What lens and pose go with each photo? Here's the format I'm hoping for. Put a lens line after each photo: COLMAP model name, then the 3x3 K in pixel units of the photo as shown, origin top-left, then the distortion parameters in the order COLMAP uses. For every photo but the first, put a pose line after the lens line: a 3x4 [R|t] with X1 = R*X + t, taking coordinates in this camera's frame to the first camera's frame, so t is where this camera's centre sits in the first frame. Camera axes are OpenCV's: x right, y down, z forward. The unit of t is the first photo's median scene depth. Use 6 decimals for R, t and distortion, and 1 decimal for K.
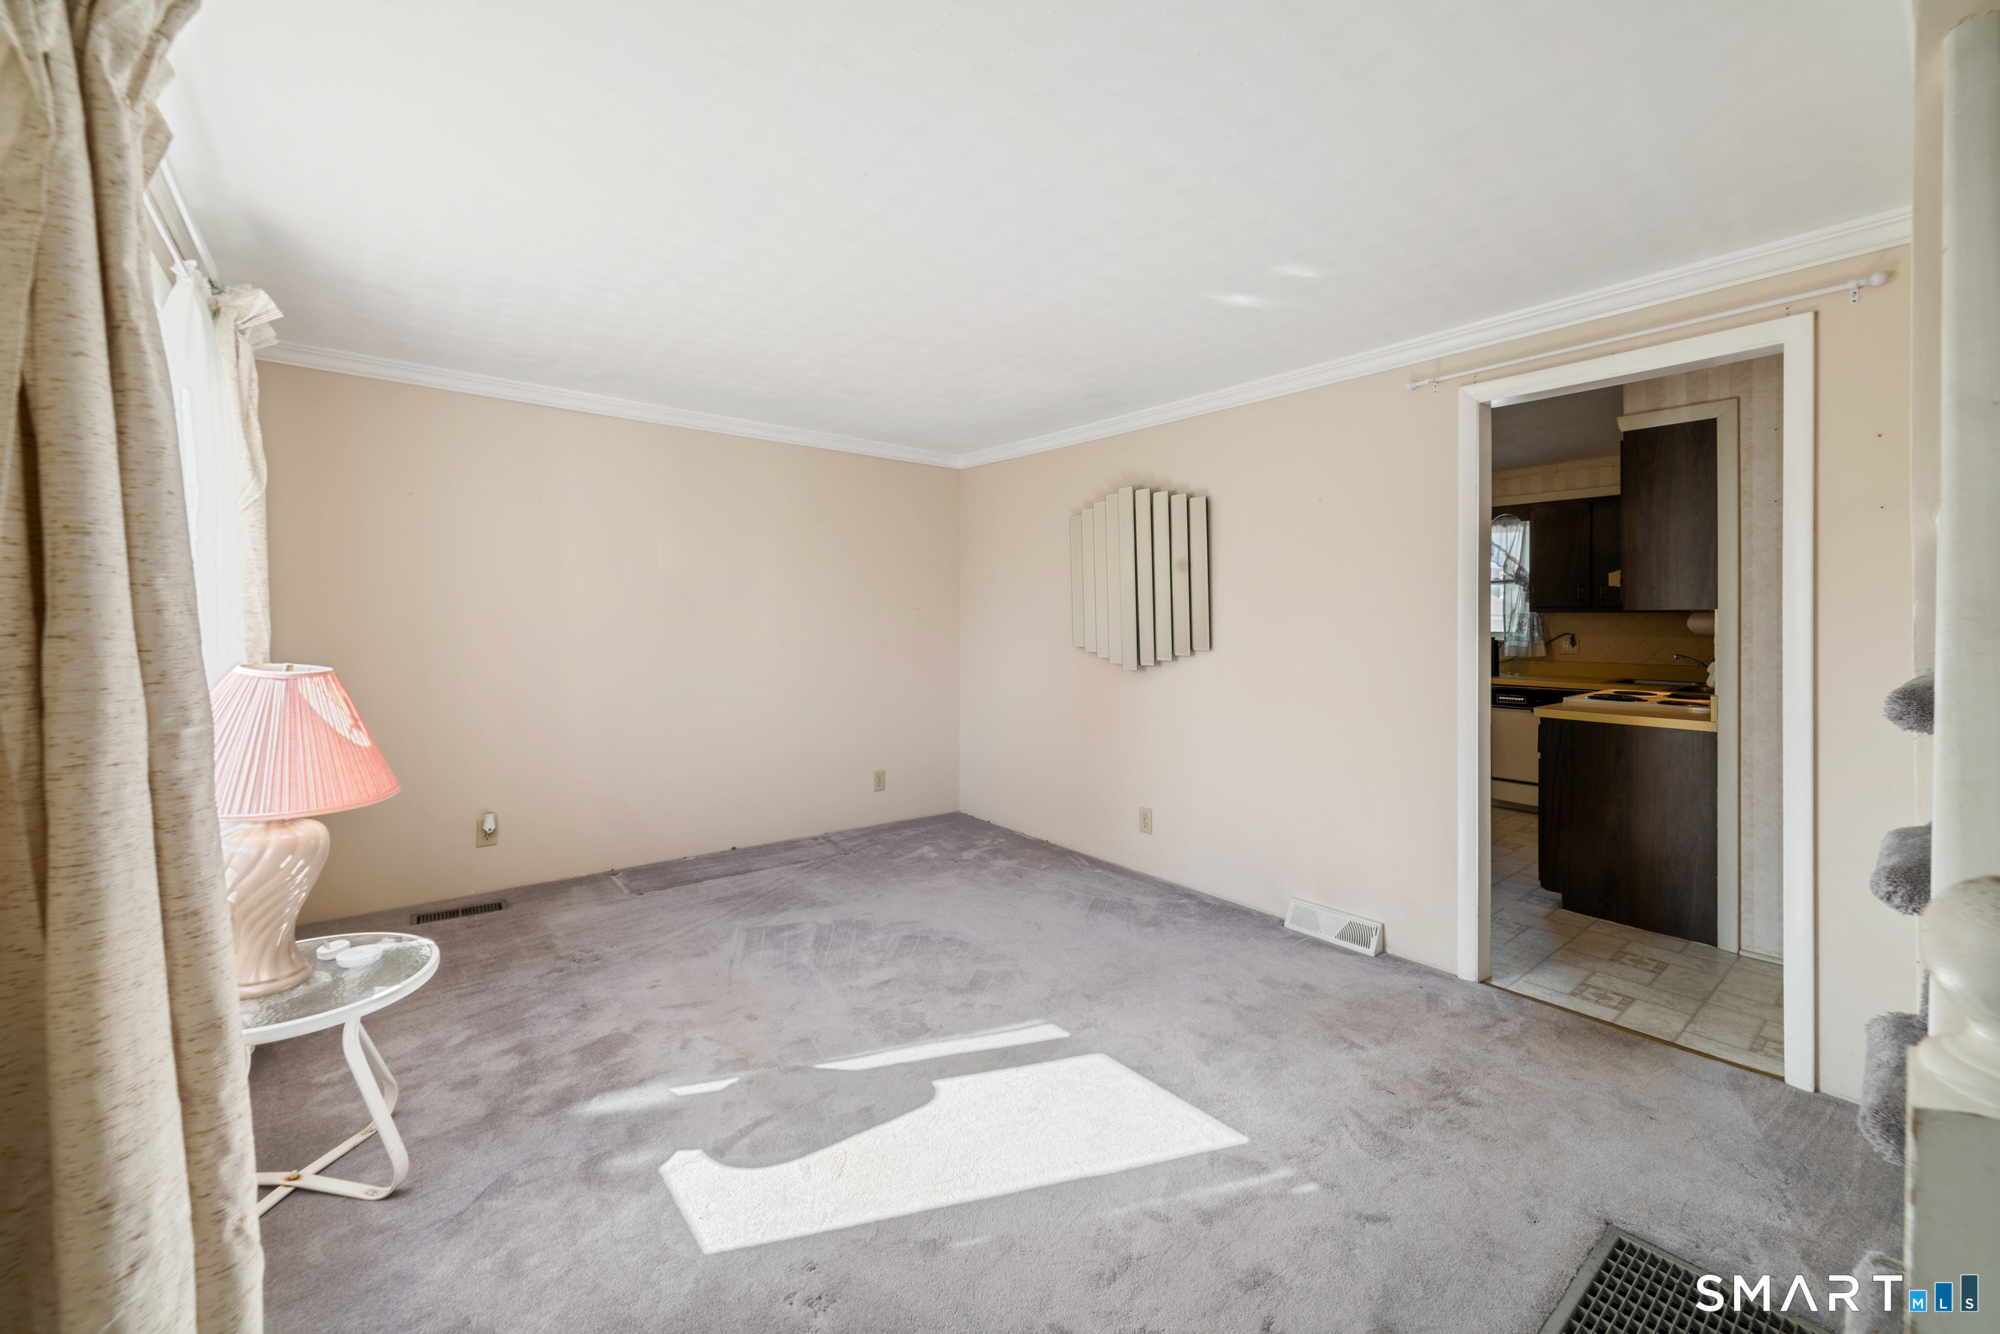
lens RADIAL K [[795.0, 0, 1004.6], [0, 795.0, 609.4], [0, 0, 1]] dist [-0.000369, 0.000310]
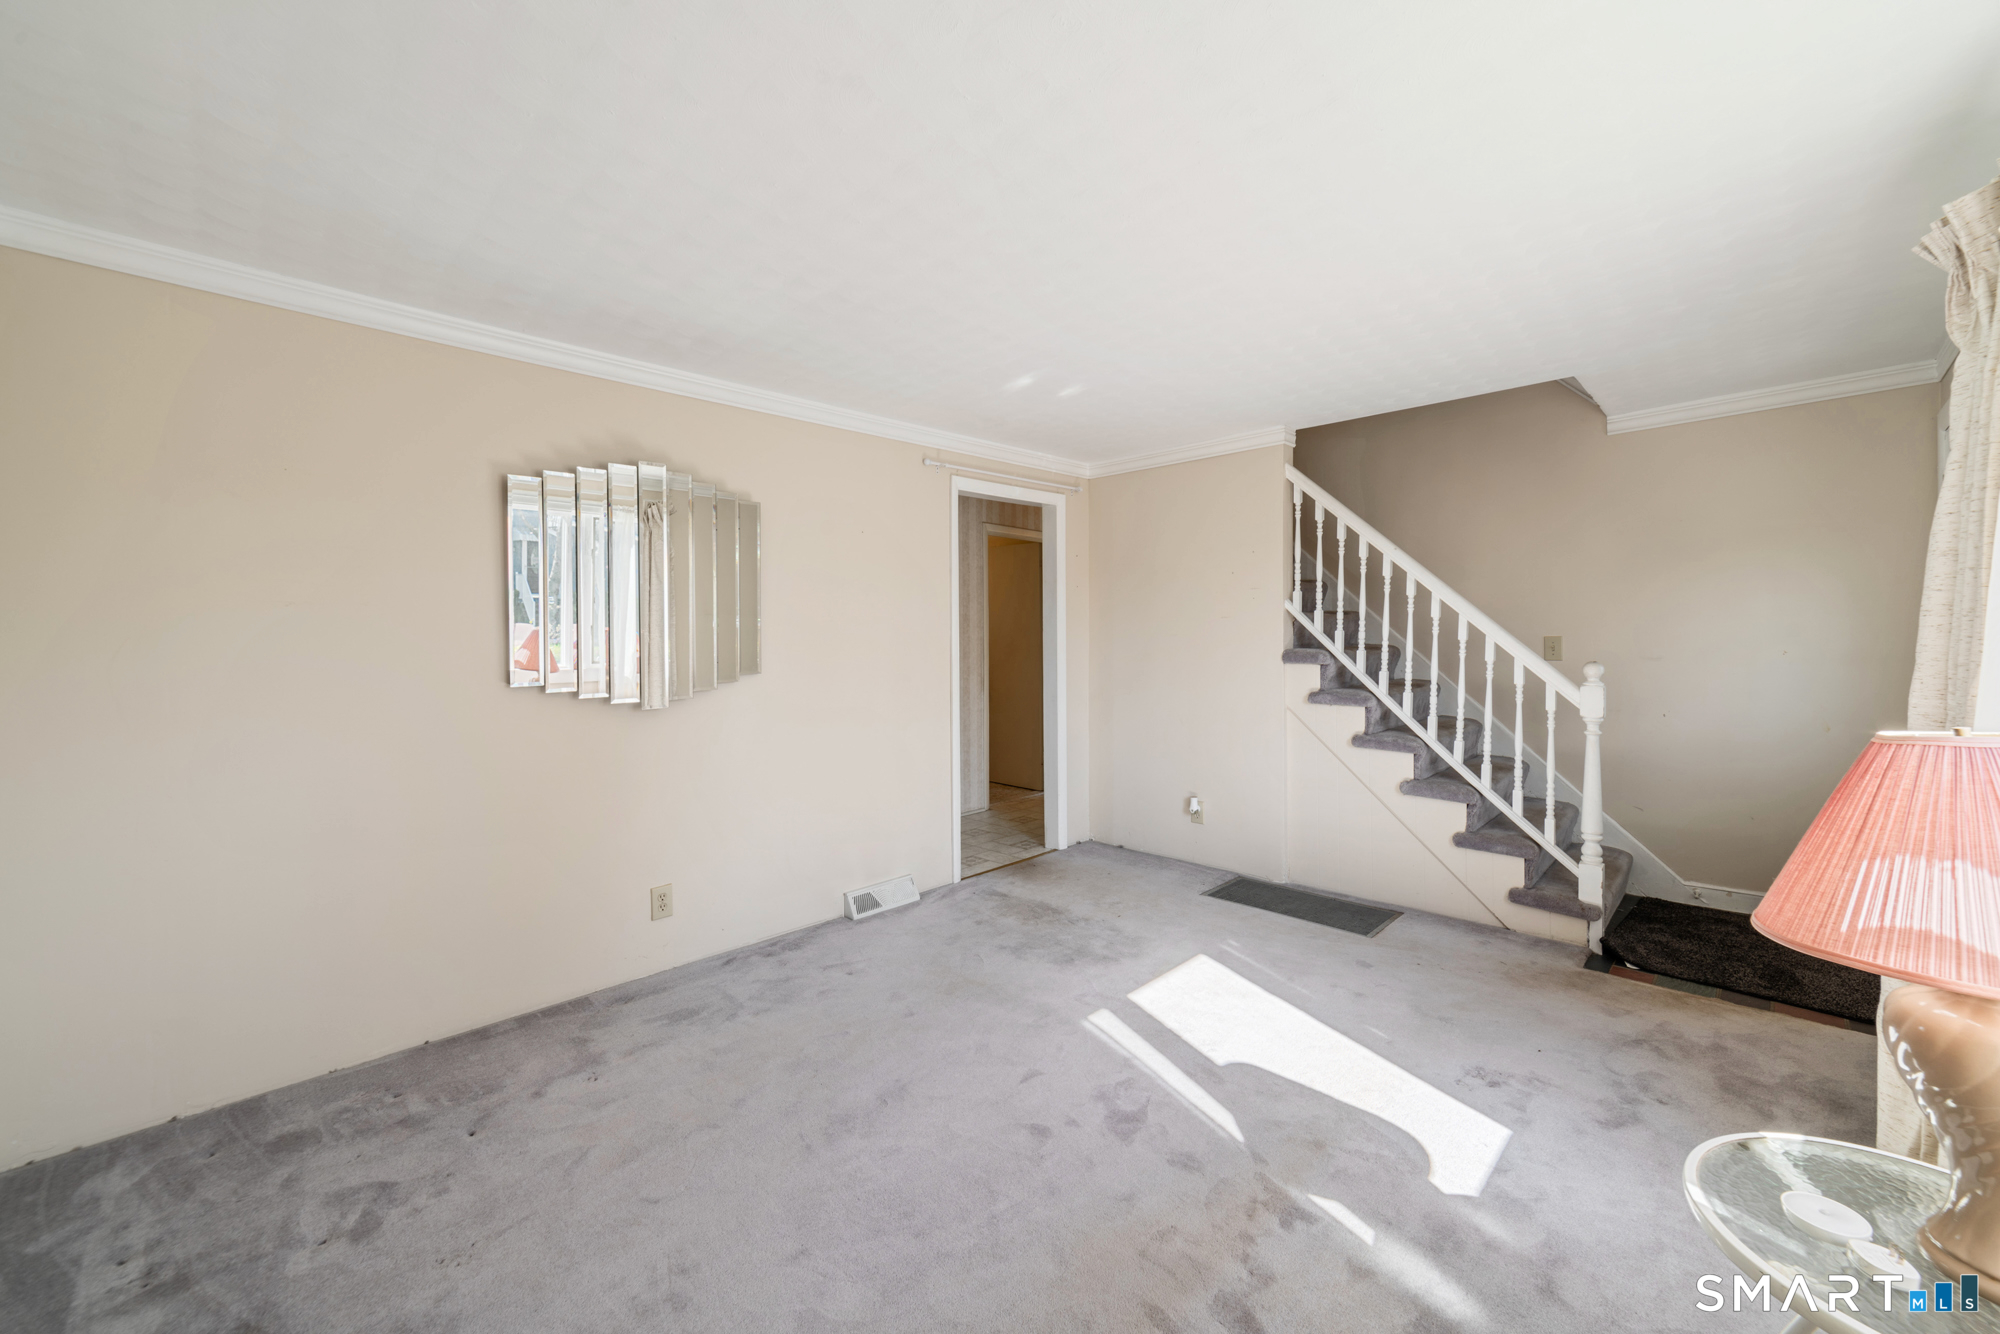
lens RADIAL K [[780.0, 0, 974.1], [0, 780.0, 650.1], [0, 0, 1]] dist [0.001726, 0.000184]
pose [[-0.085883, -0.021994, 0.996062, -1.054967], [-0.007281, 0.999743, 0.021448, 0.004758], [-0.996279, -0.005411, -0.086022, 1.354989]]
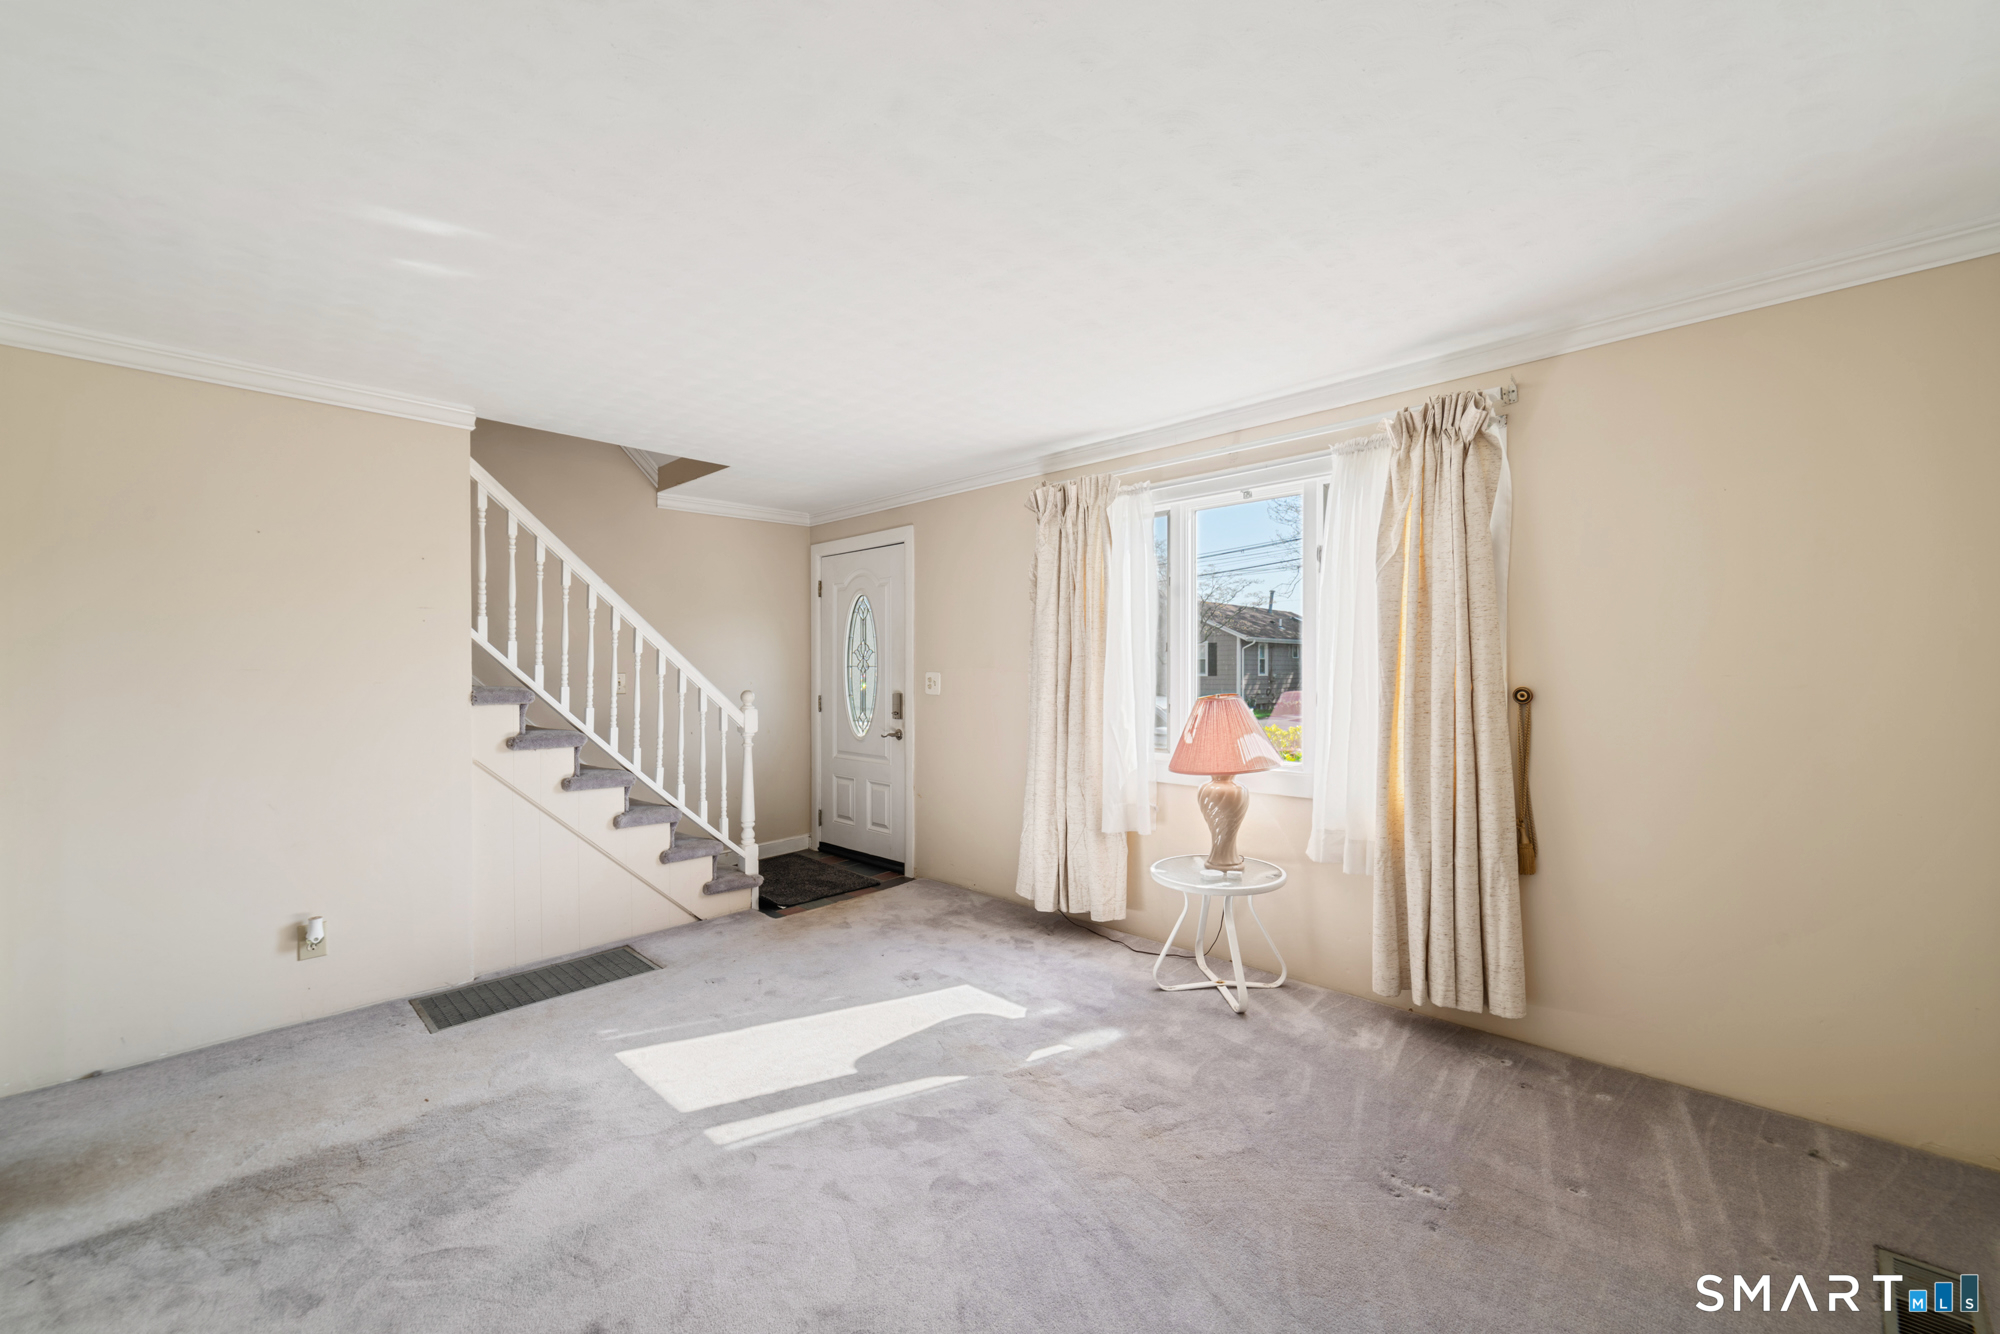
lens RADIAL K [[796.5, 0, 1029.2], [0, 796.5, 687.3], [0, 0, 1]] dist [-0.001511, -0.000352]
pose [[-0.988924, 0.003470, -0.148384, -0.158602], [0.002135, 0.999956, 0.009159, 0.022524], [0.148409, 0.008740, -0.988887, 2.064826]]
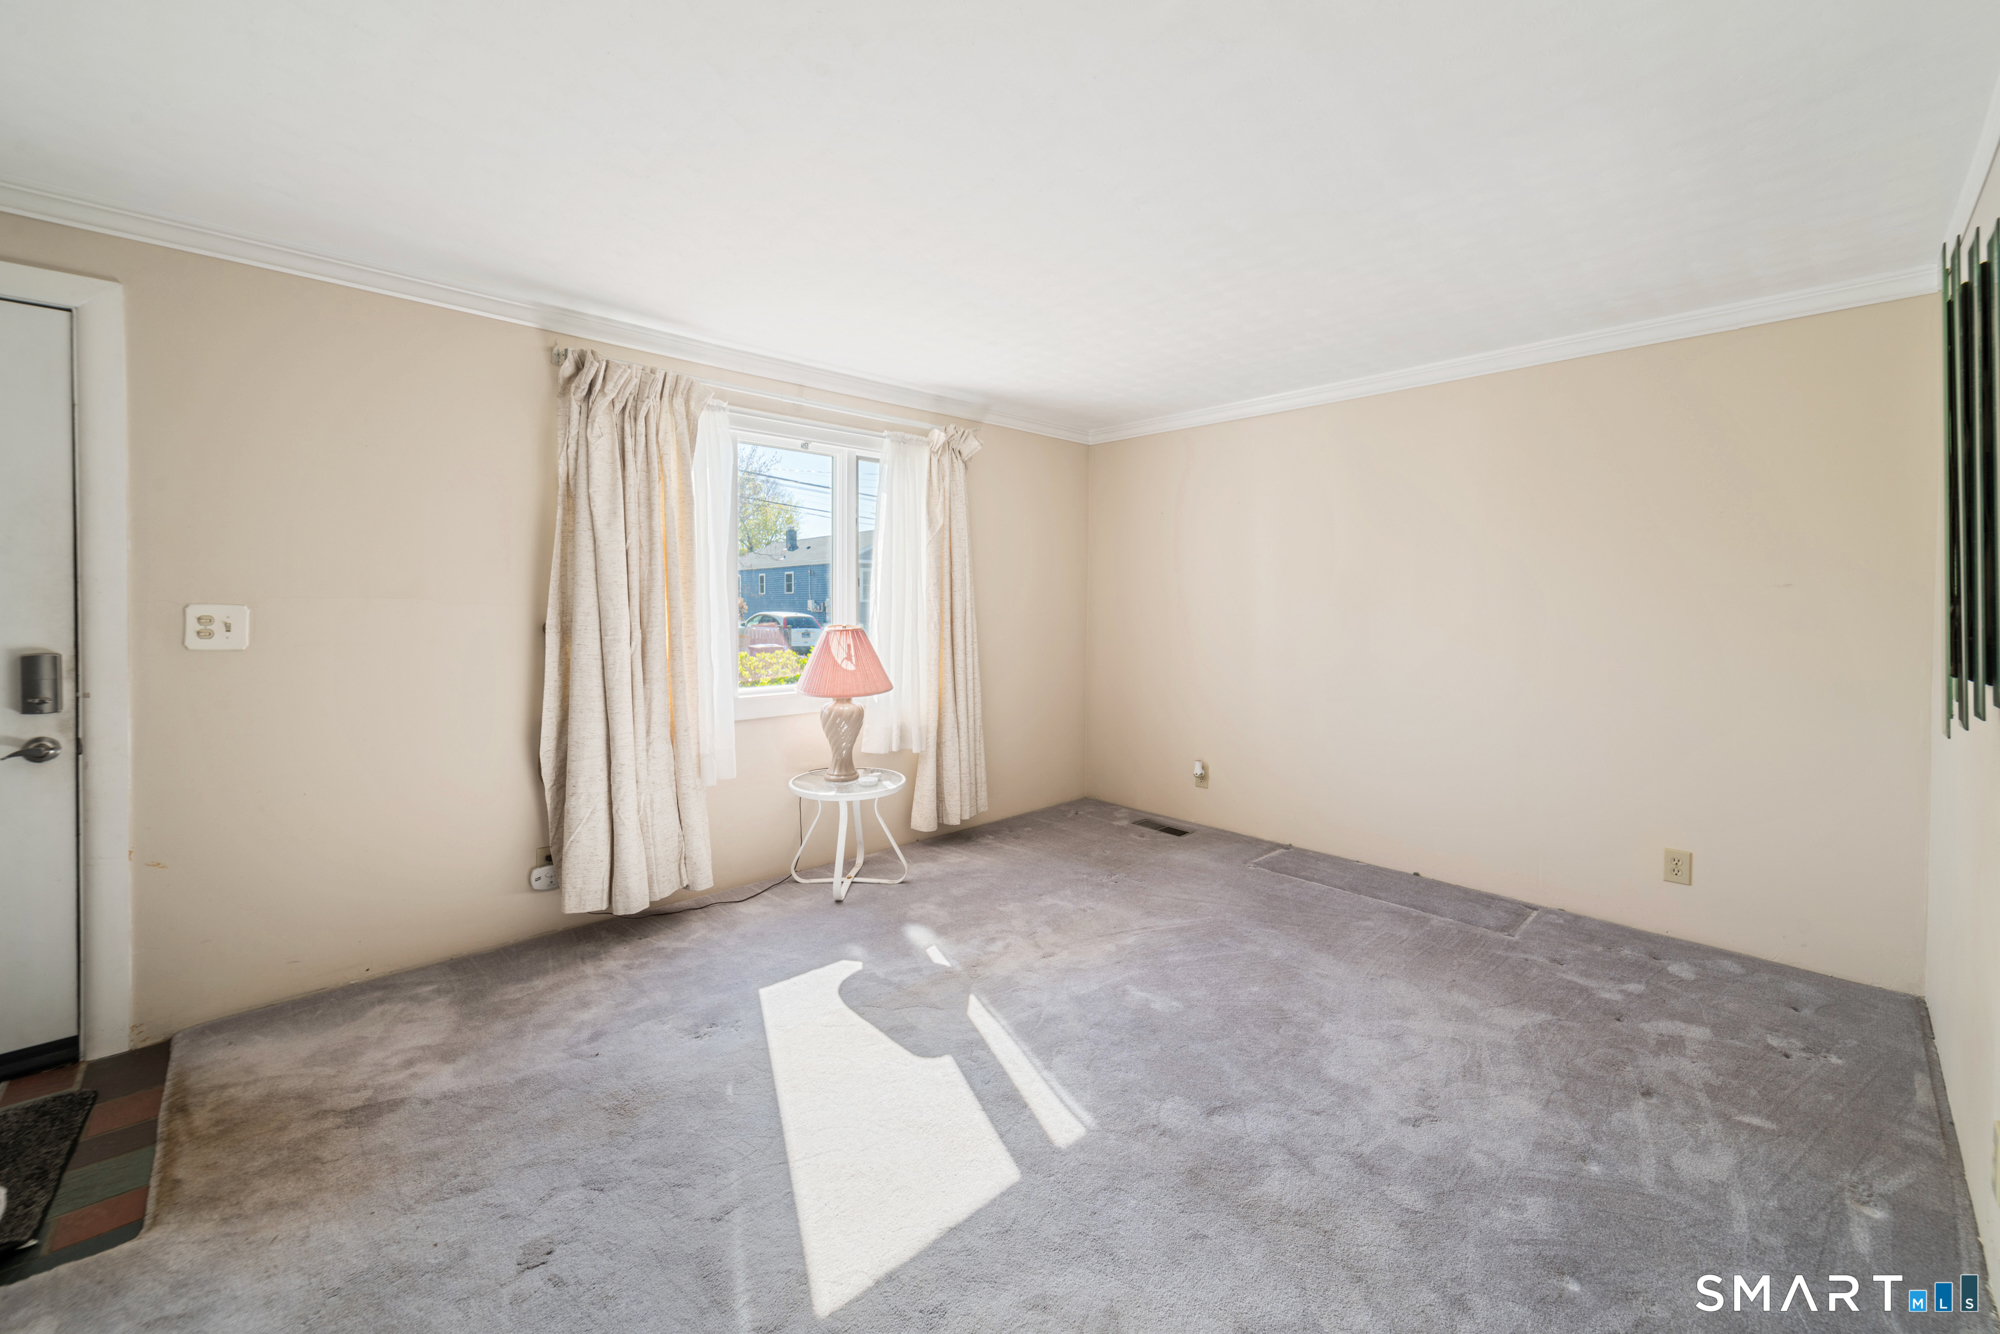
lens RADIAL K [[795.0, 0, 1004.6], [0, 795.0, 609.4], [0, 0, 1]] dist [-0.000369, 0.000310]
pose [[0.094802, 0.008135, -0.995463, 0.887933], [0.010192, 0.999906, 0.009142, 0.008663], [0.995444, -0.011013, 0.094710, 0.927782]]
